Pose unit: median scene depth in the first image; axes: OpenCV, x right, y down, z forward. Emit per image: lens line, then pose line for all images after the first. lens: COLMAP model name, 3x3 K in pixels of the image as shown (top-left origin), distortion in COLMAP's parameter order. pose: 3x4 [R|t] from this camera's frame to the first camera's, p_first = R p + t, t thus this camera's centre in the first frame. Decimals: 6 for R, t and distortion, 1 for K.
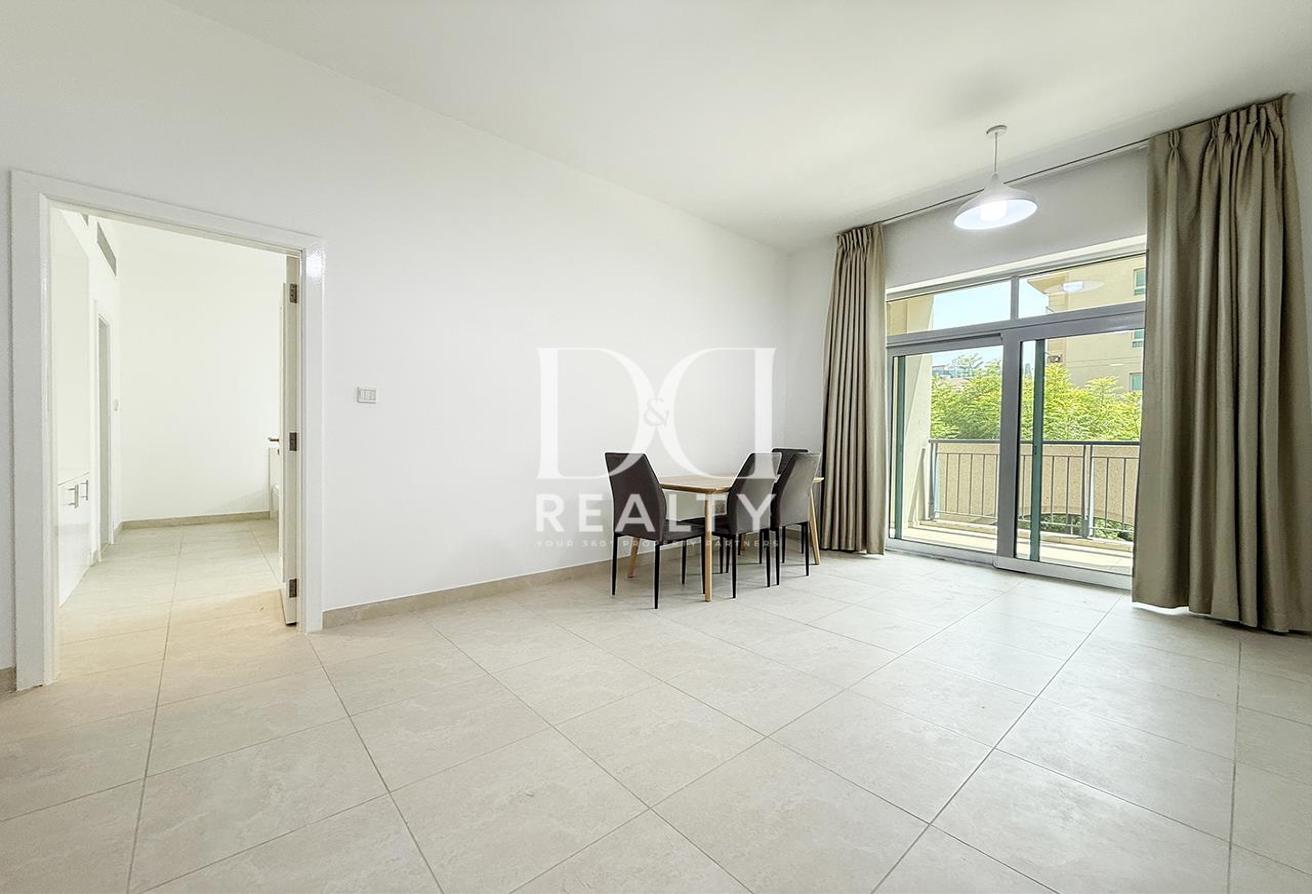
lens RADIAL K [[523.3, 0, 649.6], [0, 523.3, 439.7], [0, 0, 1]] dist [0.001795, -0.000103]
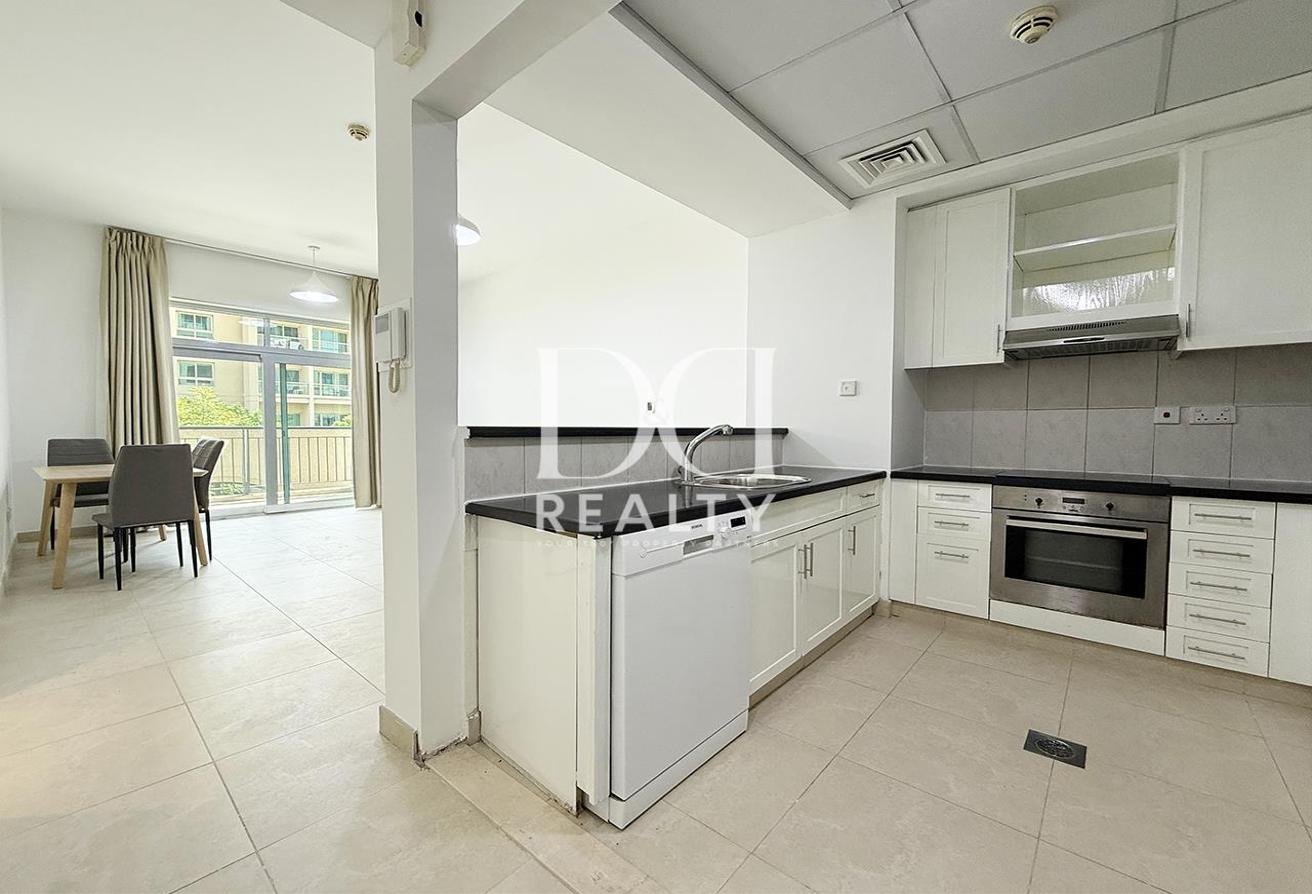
lens RADIAL K [[523.3, 0, 650.6], [0, 523.3, 447.6], [0, 0, 1]] dist [0.001795, -0.000103]
pose [[-0.133084, -0.047316, 0.989975, -0.987076], [0.005265, 0.998812, 0.048446, -0.012760], [-0.991091, 0.011660, -0.132677, 0.111857]]
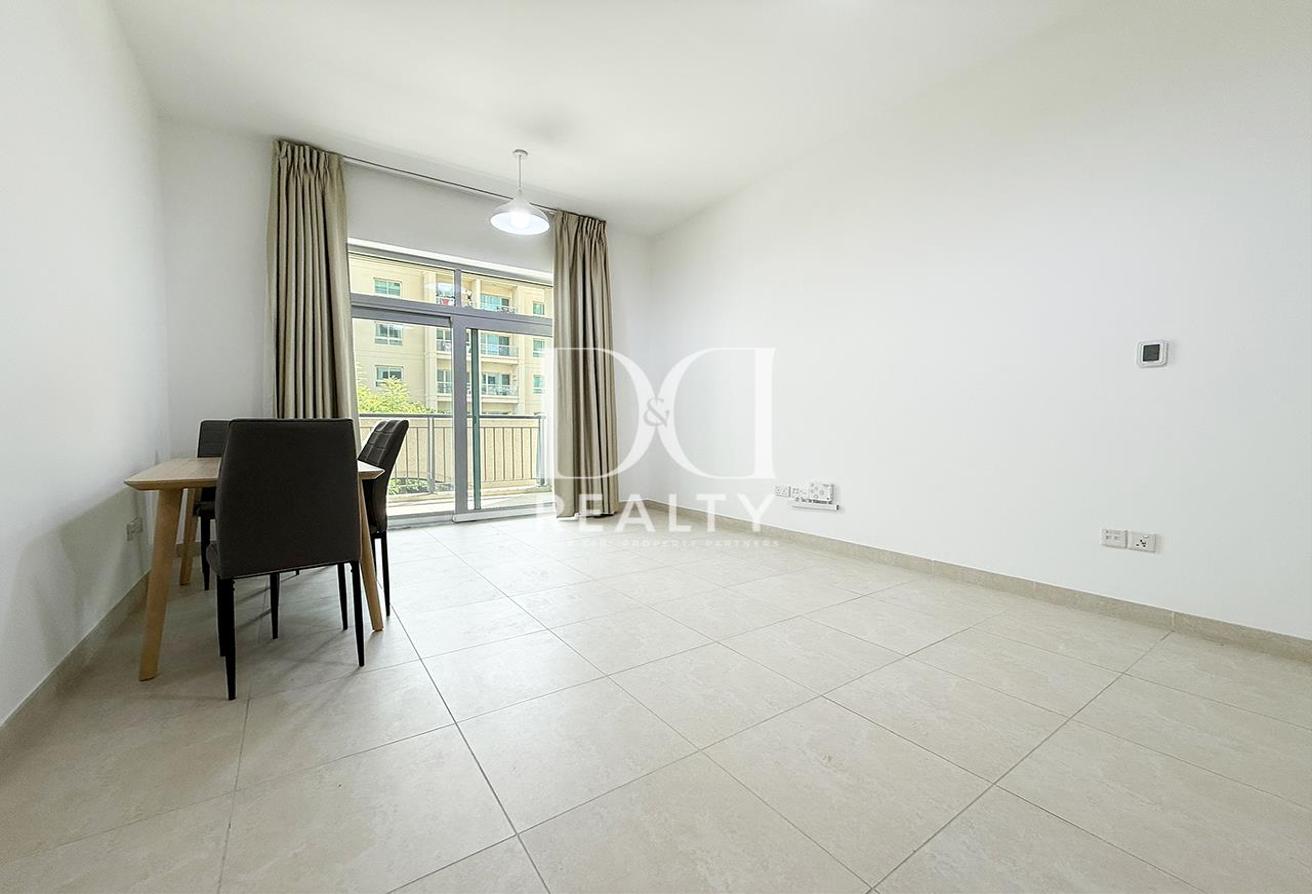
lens RADIAL K [[523.3, 0, 662.8], [0, 523.3, 448.5], [0, 0, 1]] dist [0.001795, -0.000103]
pose [[0.099978, -0.052944, 0.993580, -0.436733], [0.006692, 0.998596, 0.052538, 0.023689], [-0.994967, 0.001396, 0.100191, 0.447984]]
